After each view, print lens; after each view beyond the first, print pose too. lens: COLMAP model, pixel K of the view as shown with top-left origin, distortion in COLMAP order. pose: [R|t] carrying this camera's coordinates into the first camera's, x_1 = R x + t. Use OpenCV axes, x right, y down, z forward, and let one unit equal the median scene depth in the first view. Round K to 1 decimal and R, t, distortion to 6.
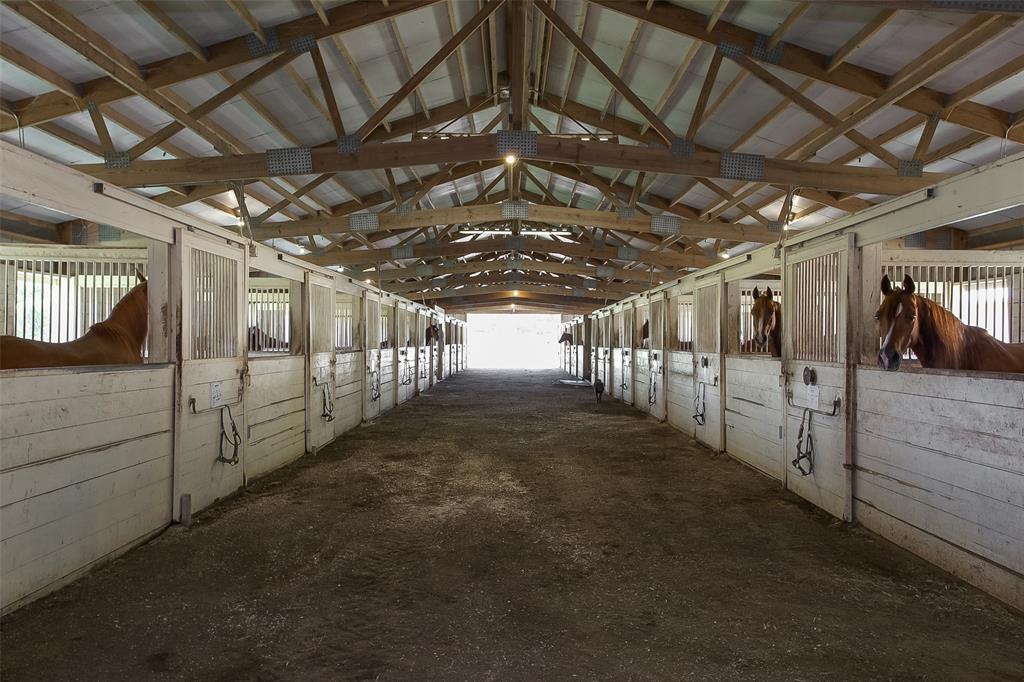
lens RADIAL K [[825.4, 0, 512.0], [0, 825.4, 341.0], [0, 0, 1]] dist [0.000086, -0.000029]
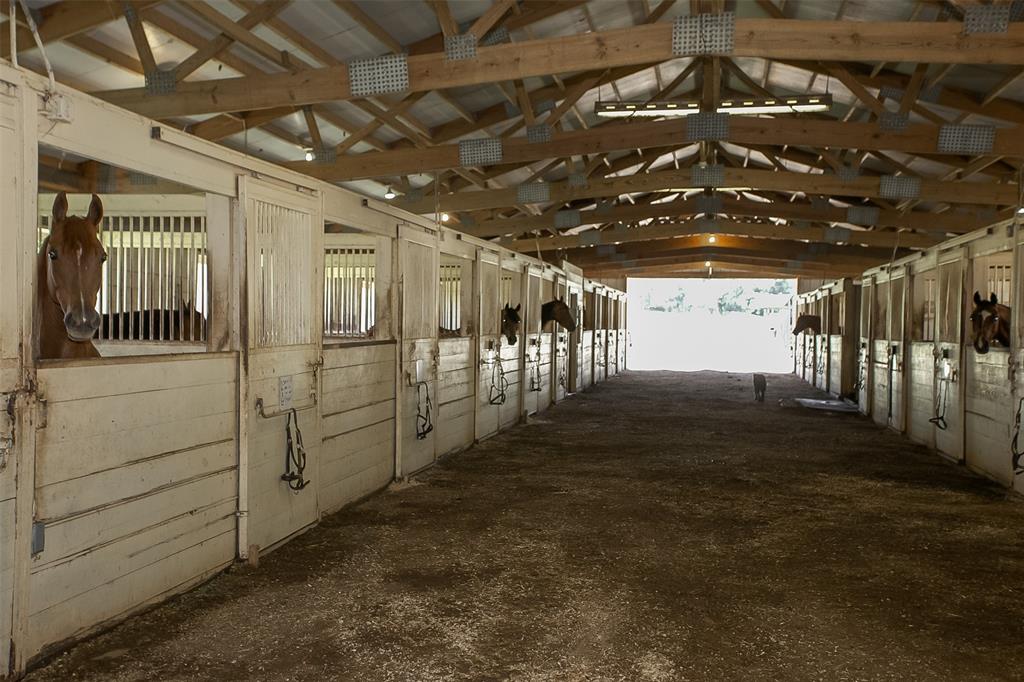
lens RADIAL K [[621.8, 0, 512.0], [0, 621.8, 341.0], [0, 0, 1]] dist [-0.020514, -0.000639]
pose [[0.954646, 0.018192, -0.297186, 0.001728], [-0.010354, 0.999556, 0.027928, -0.000129], [0.297562, -0.023584, 0.954411, 0.571434]]
